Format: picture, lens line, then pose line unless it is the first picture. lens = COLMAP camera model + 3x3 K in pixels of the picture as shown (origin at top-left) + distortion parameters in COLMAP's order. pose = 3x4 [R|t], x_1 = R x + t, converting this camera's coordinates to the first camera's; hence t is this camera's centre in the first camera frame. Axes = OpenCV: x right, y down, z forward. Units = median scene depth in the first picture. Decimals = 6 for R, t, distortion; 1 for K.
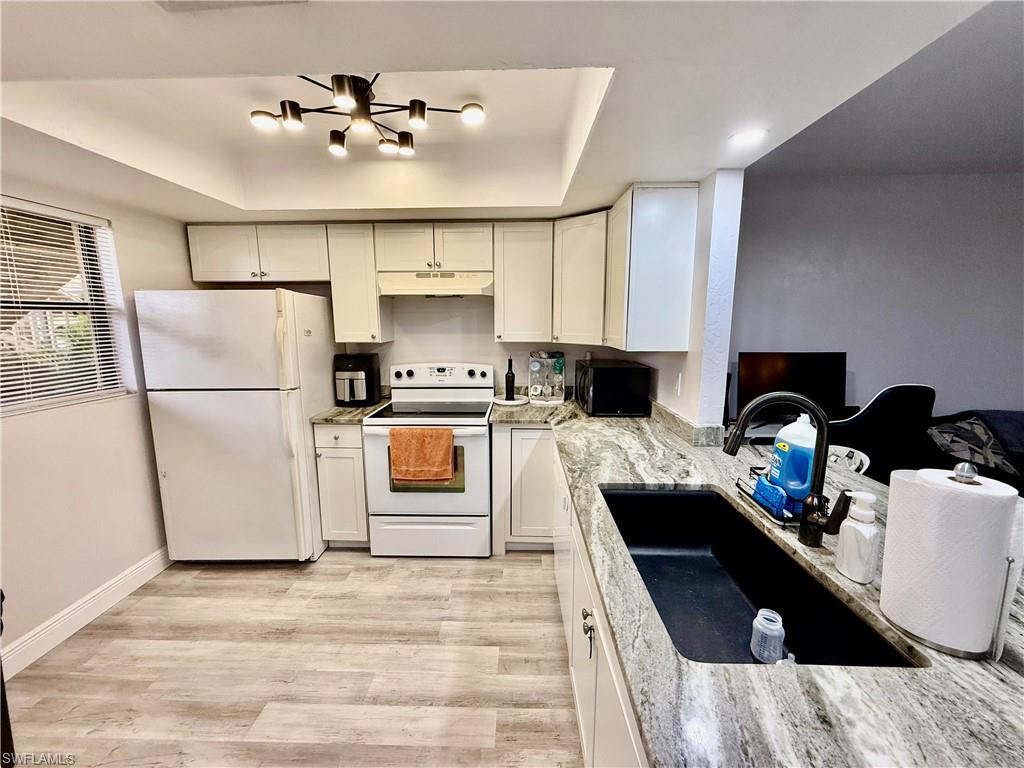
lens RADIAL K [[407.4, 0, 509.3], [0, 407.4, 383.4], [0, 0, 1]] dist [0.002122, 0.000180]
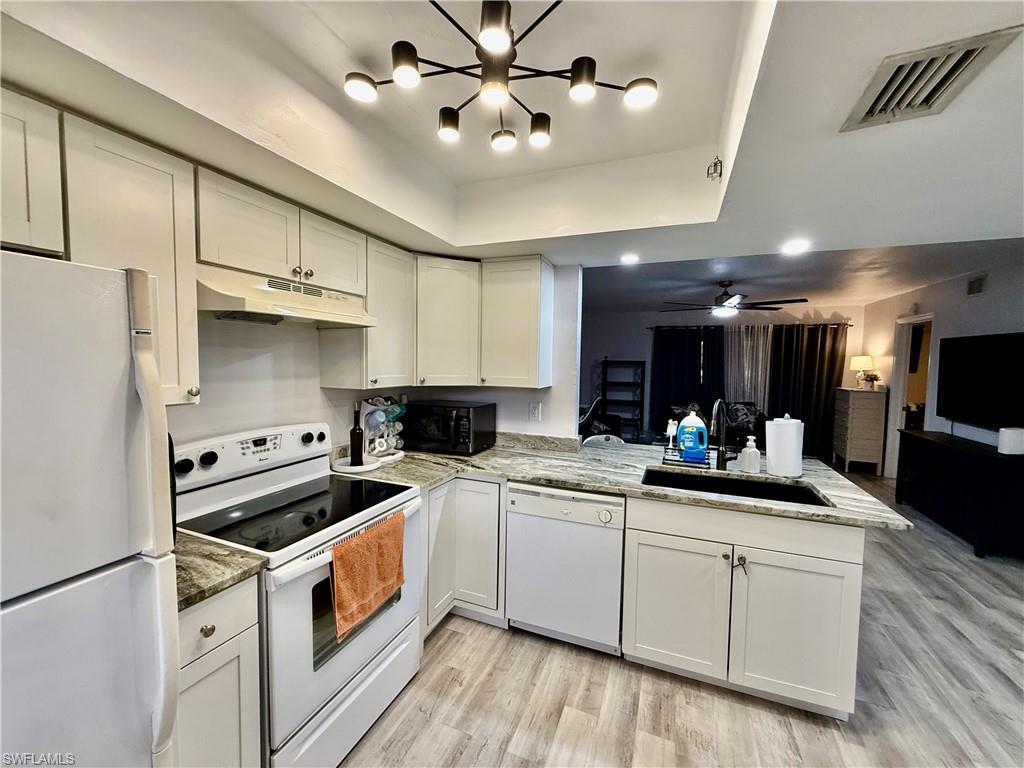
lens RADIAL K [[407.4, 0, 509.3], [0, 407.4, 383.4], [0, 0, 1]] dist [0.002122, 0.000180]
pose [[0.355129, -0.043198, 0.933819, -0.751516], [0.128595, 0.991693, -0.003029, -0.088147], [-0.925930, 0.121160, 0.357734, 0.563382]]
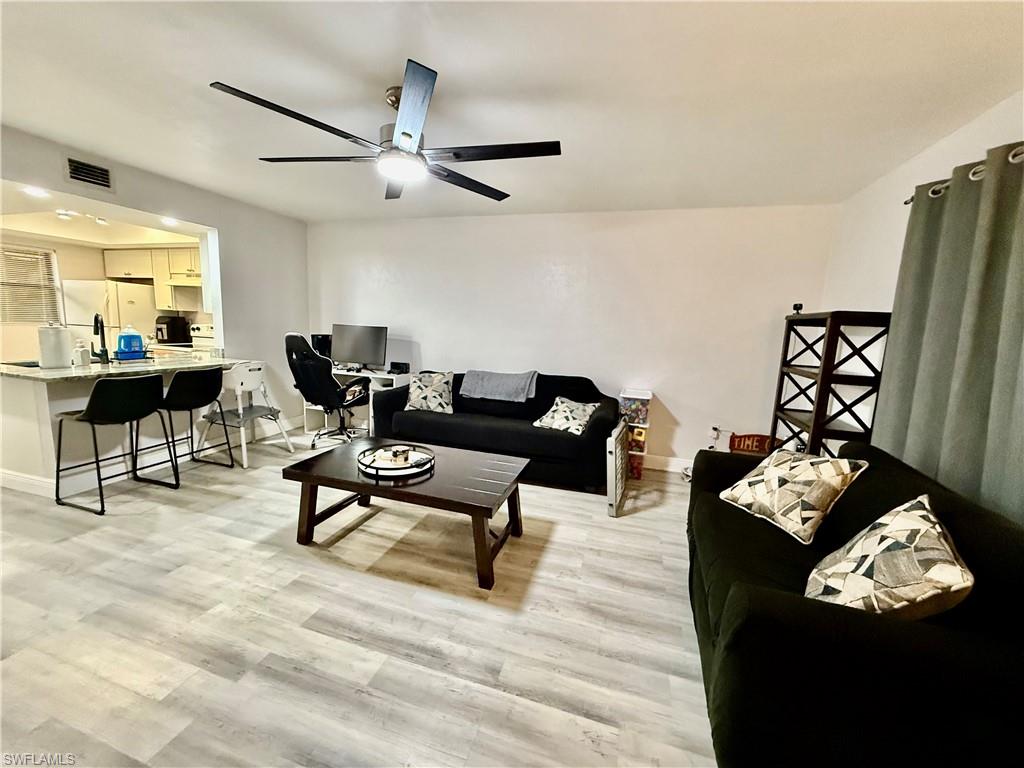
lens RADIAL K [[407.4, 0, 509.3], [0, 407.4, 383.4], [0, 0, 1]] dist [0.002122, 0.000180]
pose [[0.957989, 0.087962, -0.272984, 2.080243], [-0.088789, 0.996007, 0.009350, 0.101571], [0.272716, 0.015281, 0.961973, -0.497502]]
